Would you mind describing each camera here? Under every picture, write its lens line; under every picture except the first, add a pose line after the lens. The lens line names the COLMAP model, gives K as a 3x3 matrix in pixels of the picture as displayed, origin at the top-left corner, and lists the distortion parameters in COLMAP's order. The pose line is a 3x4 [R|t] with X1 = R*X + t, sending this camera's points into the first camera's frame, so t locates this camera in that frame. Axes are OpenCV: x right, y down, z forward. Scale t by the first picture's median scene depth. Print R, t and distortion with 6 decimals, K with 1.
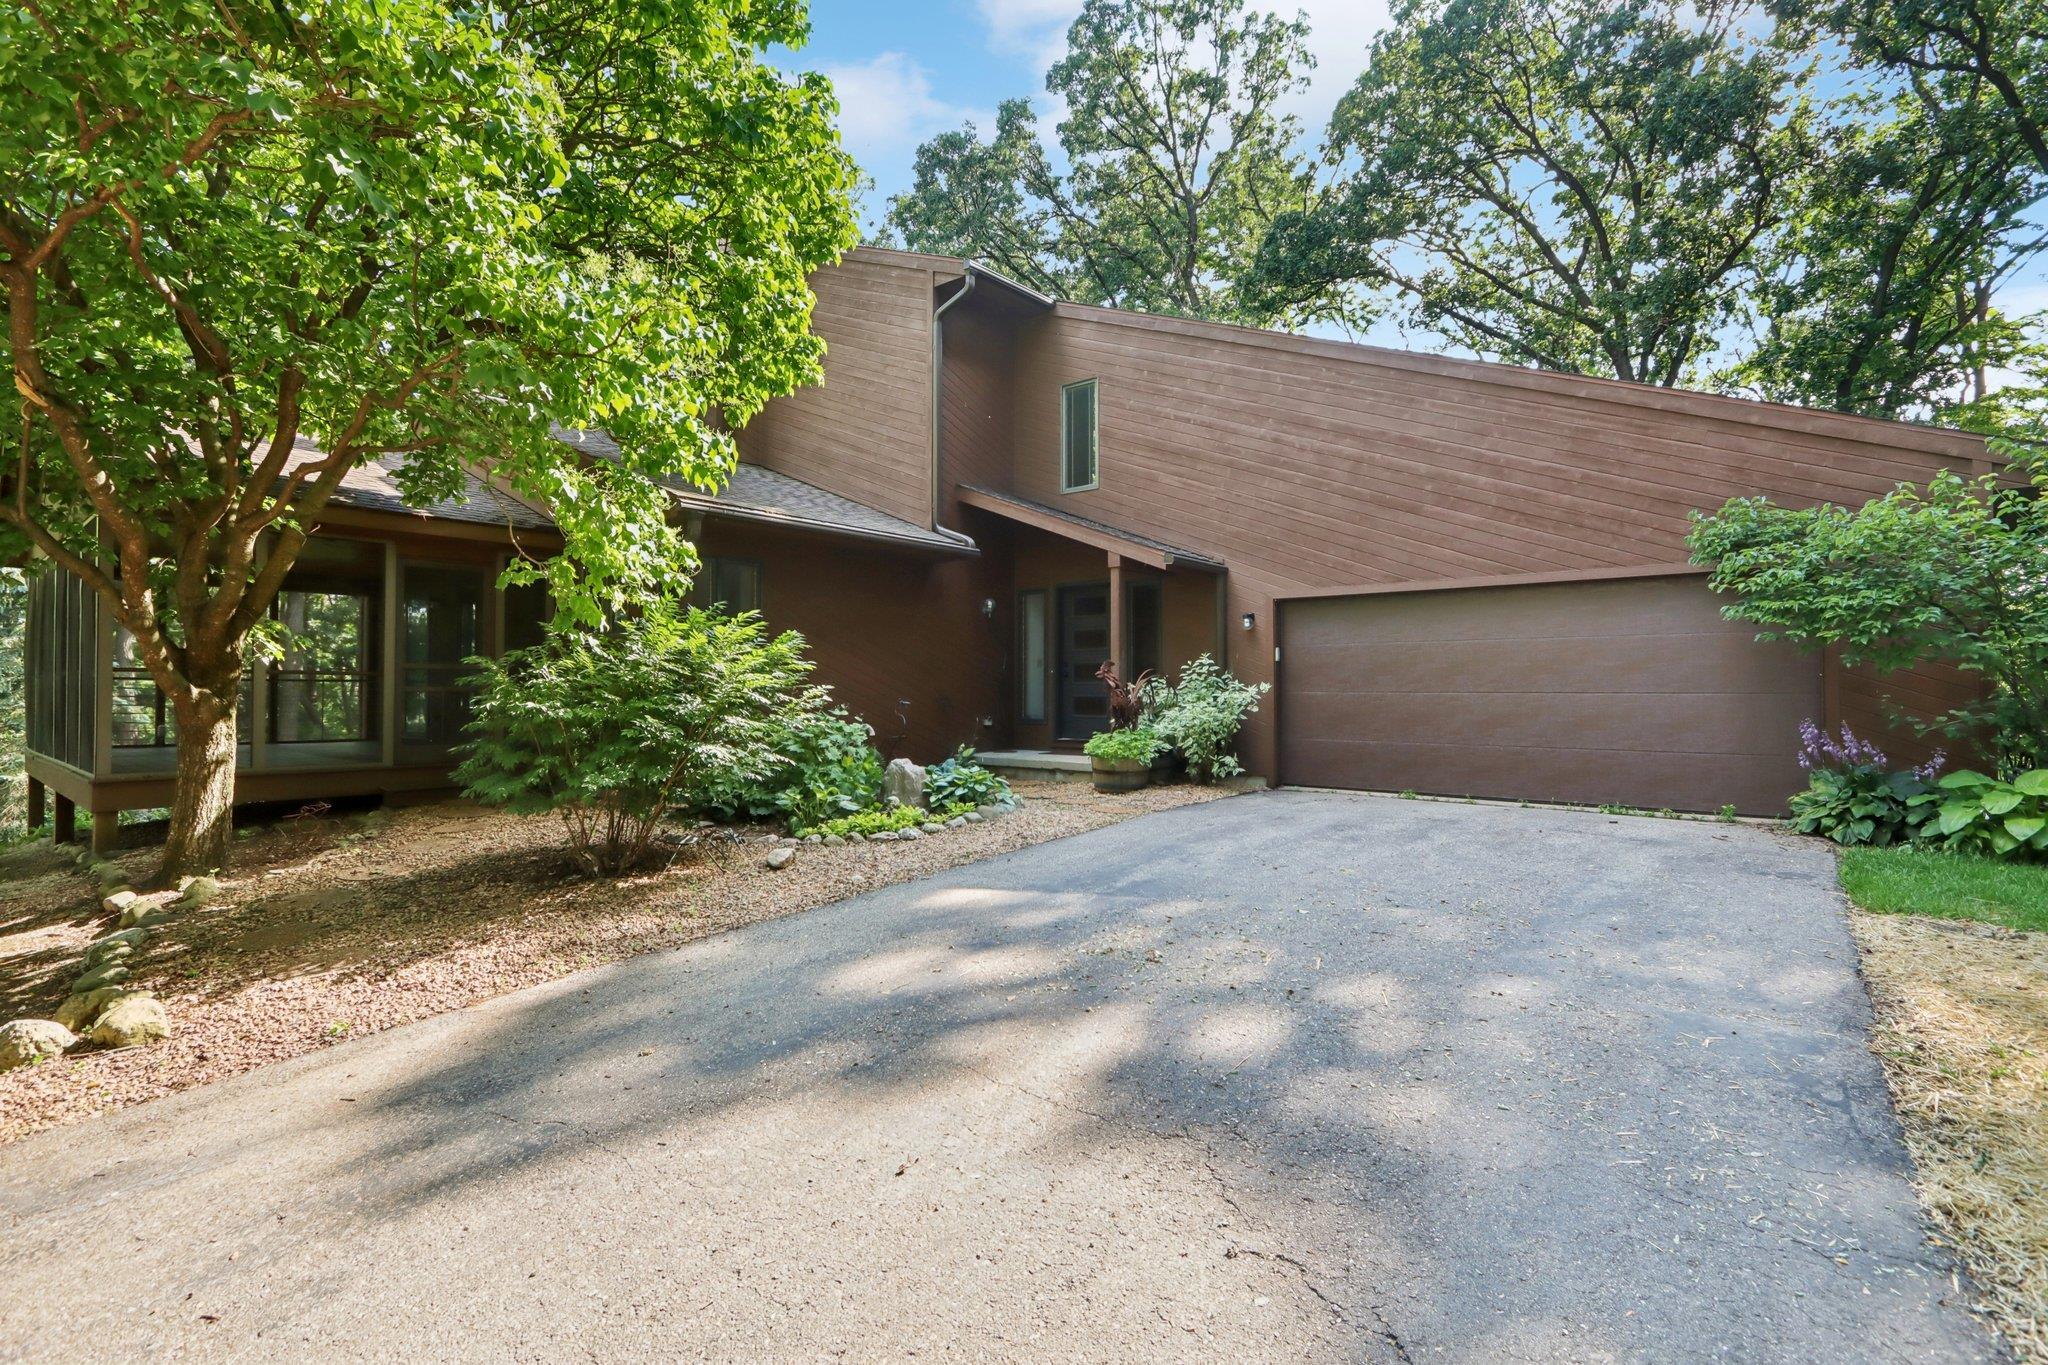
lens RADIAL K [[950.7, 0, 1024.7], [0, 950.7, 673.5], [0, 0, 1]] dist [0.000823, -0.000475]
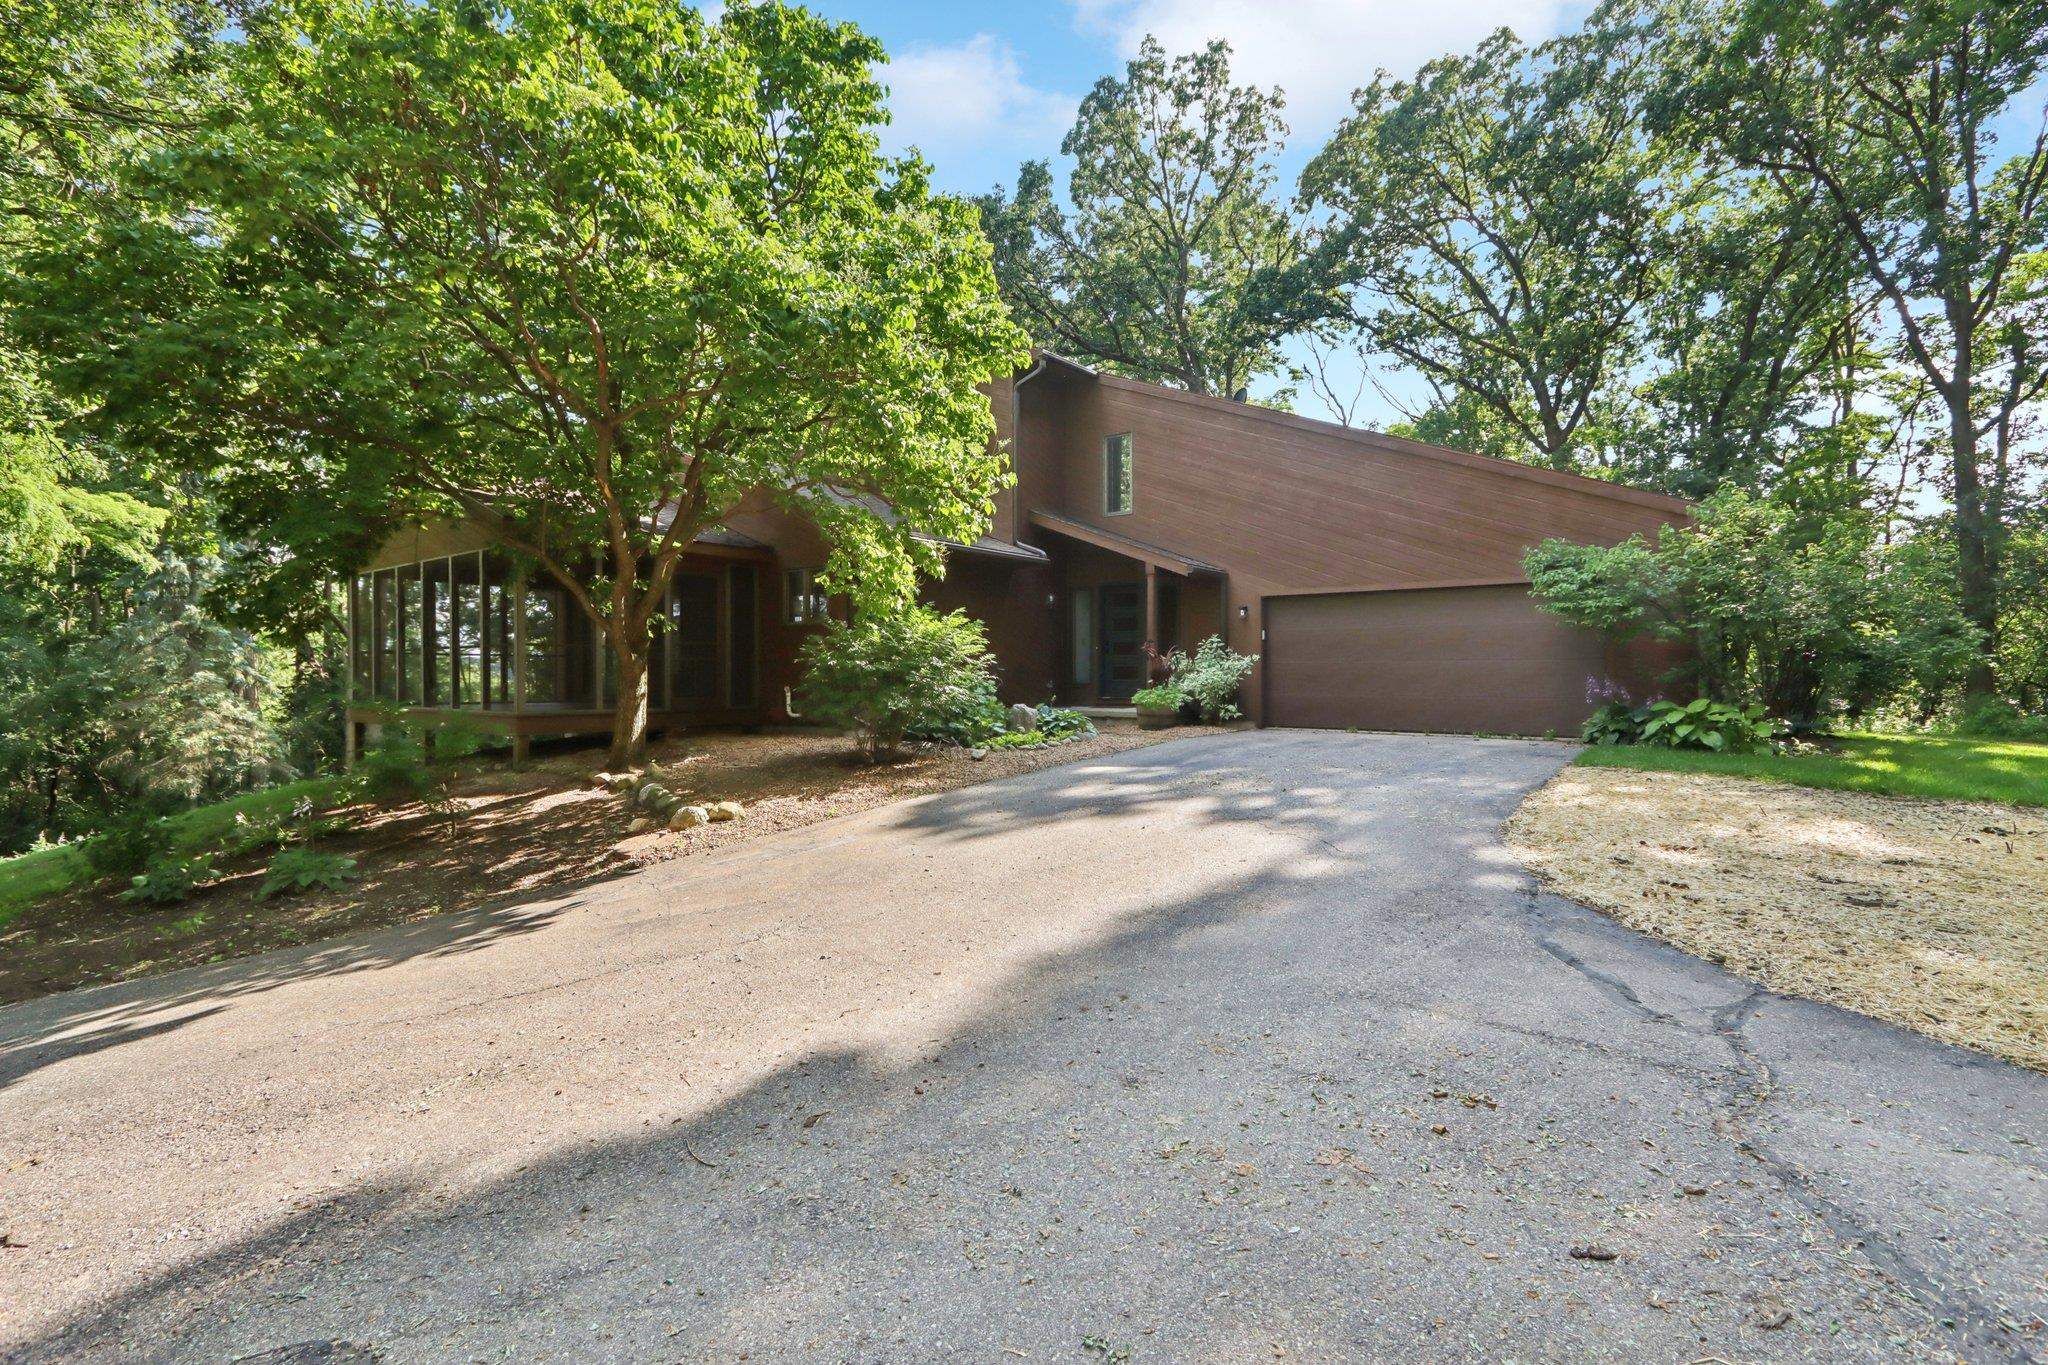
lens RADIAL K [[950.7, 0, 1023.3], [0, 950.7, 679.9], [0, 0, 1]] dist [0.000823, -0.000475]
pose [[0.999497, -0.001740, 0.031679, -0.135768], [0.000974, 0.999707, 0.024170, 0.011916], [-0.031712, -0.024127, 0.999206, -0.403513]]
